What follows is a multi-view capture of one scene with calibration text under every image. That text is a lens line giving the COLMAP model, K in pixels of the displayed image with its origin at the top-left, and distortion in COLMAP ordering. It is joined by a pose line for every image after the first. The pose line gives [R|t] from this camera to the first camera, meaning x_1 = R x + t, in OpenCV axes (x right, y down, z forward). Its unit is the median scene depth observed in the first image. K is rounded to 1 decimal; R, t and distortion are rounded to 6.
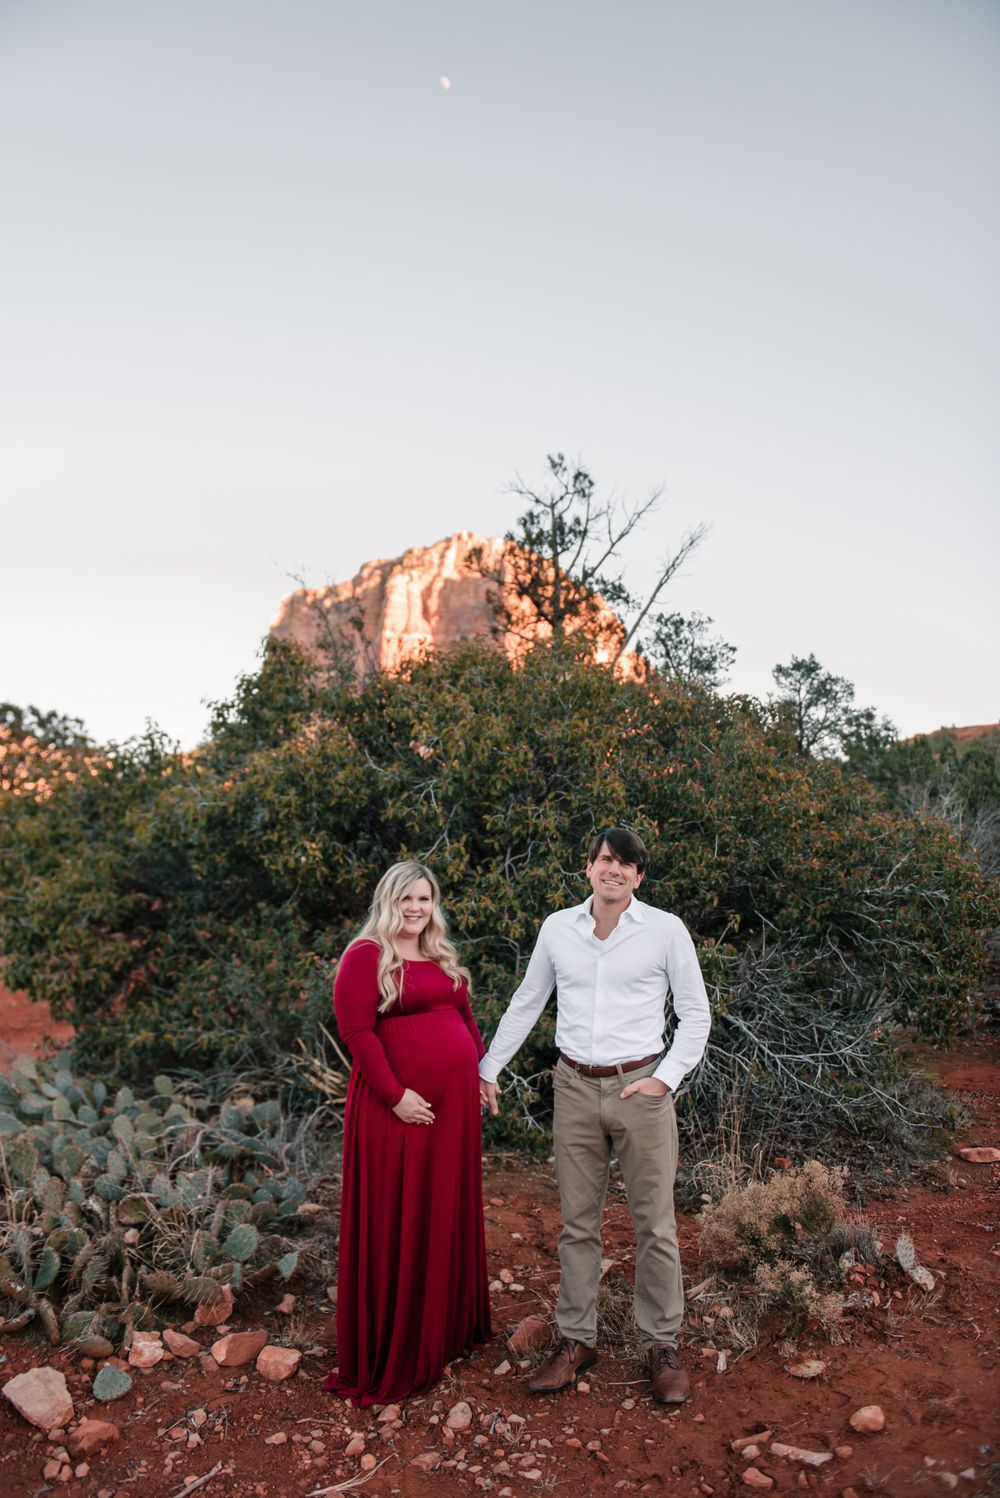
lens RADIAL K [[1007.0, 0, 492.5], [0, 1007.0, 739.6], [0, 0, 1]] dist [-0.048751, -0.006550]
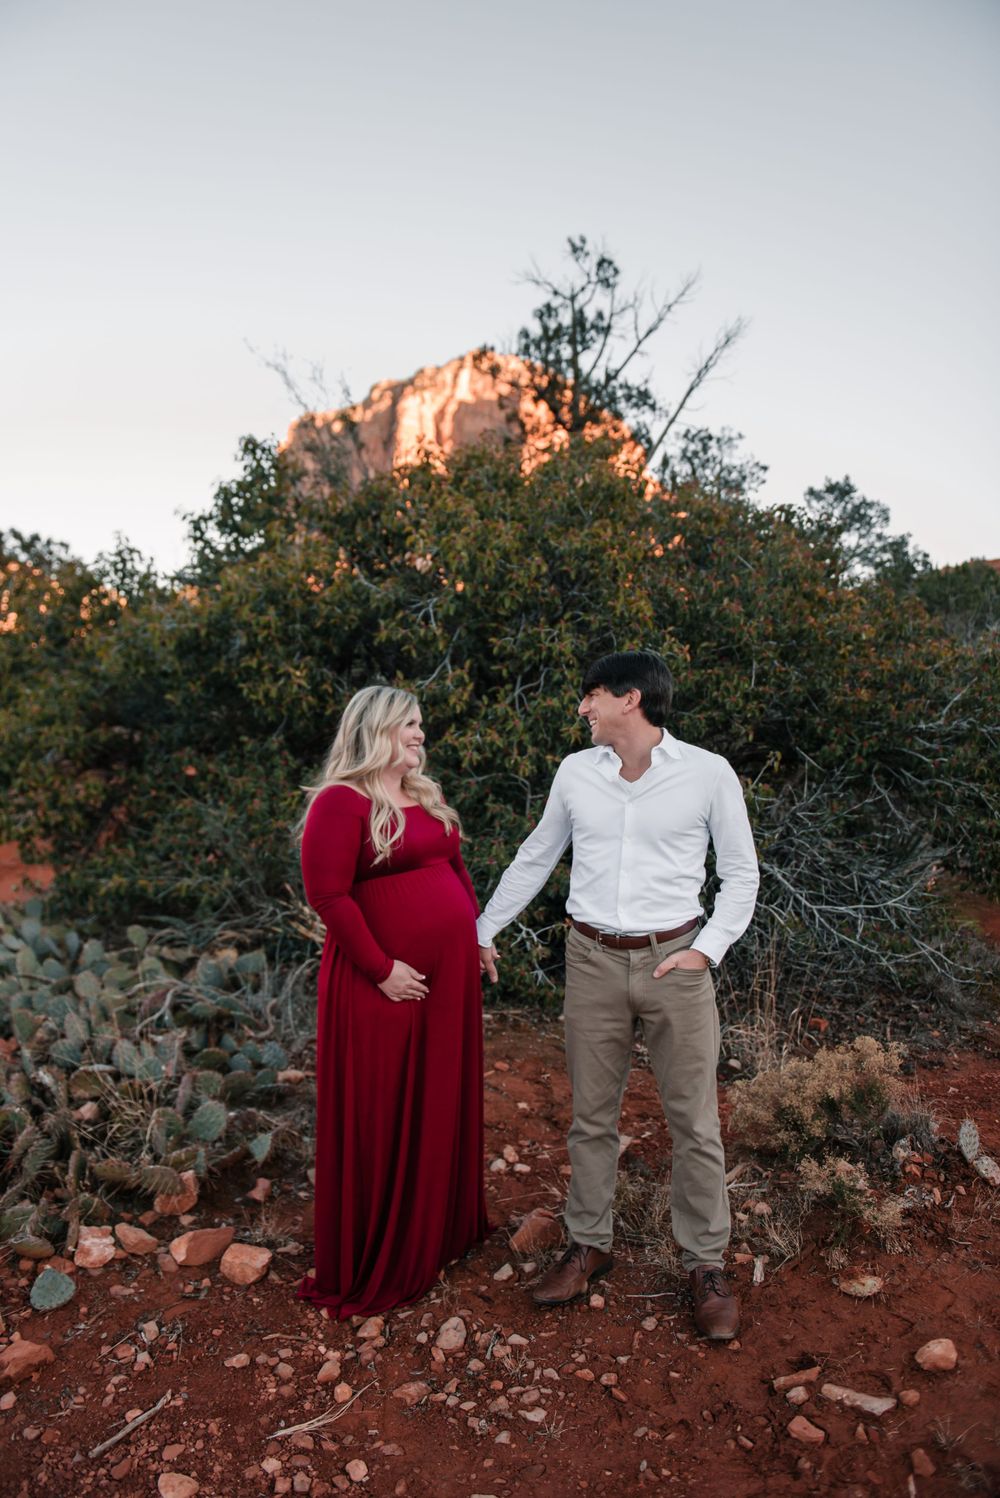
lens RADIAL K [[1007.0, 0, 492.5], [0, 1007.0, 739.6], [0, 0, 1]] dist [-0.048751, -0.006550]
pose [[0.999878, 0.002888, -0.015353, 0.007419], [-0.000322, 0.986366, 0.164564, 0.019242], [0.015619, -0.164539, 0.986247, 0.128476]]
